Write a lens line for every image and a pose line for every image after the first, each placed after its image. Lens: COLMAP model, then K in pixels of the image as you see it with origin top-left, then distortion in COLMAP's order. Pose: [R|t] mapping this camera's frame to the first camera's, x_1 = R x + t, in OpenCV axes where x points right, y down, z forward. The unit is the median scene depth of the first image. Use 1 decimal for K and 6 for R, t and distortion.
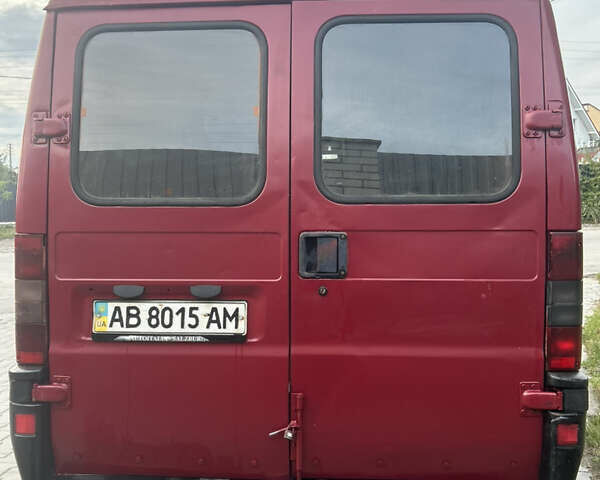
lens RADIAL K [[498.8, 0, 300.2], [0, 498.8, 267.7], [0, 0, 1]] dist [0.041121, -0.003691]
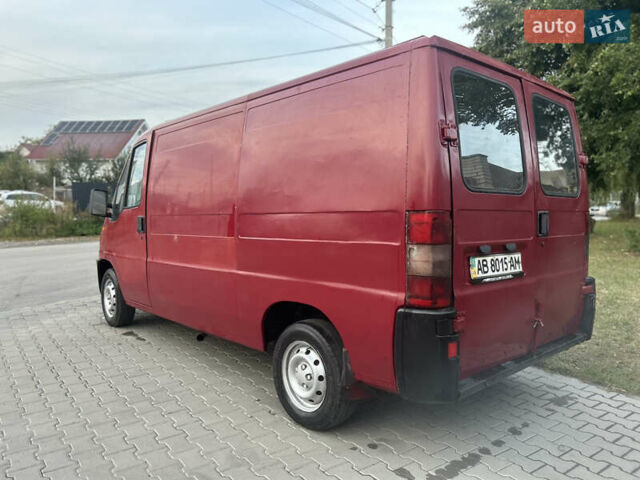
lens RADIAL K [[478.3, 0, 316.7], [0, 478.3, 240.8], [0, 0, 1]] dist [0.053394, -0.046625]
pose [[0.709765, -0.032075, 0.703708, -1.727961], [0.026809, 0.999469, 0.018517, -0.019529], [-0.703928, 0.005723, 0.710248, 0.327737]]
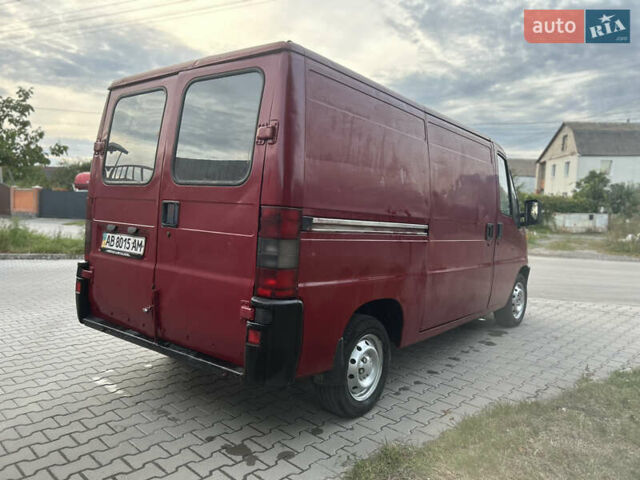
lens RADIAL K [[474.9, 0, 320.0], [0, 474.9, 240.0], [0, 0, 1]] dist [0.082787, -0.077057]
pose [[0.810464, 0.075719, -0.580874, 1.447440], [-0.082253, 0.996497, 0.015133, -0.003307], [0.579984, 0.035514, 0.813853, -0.073132]]
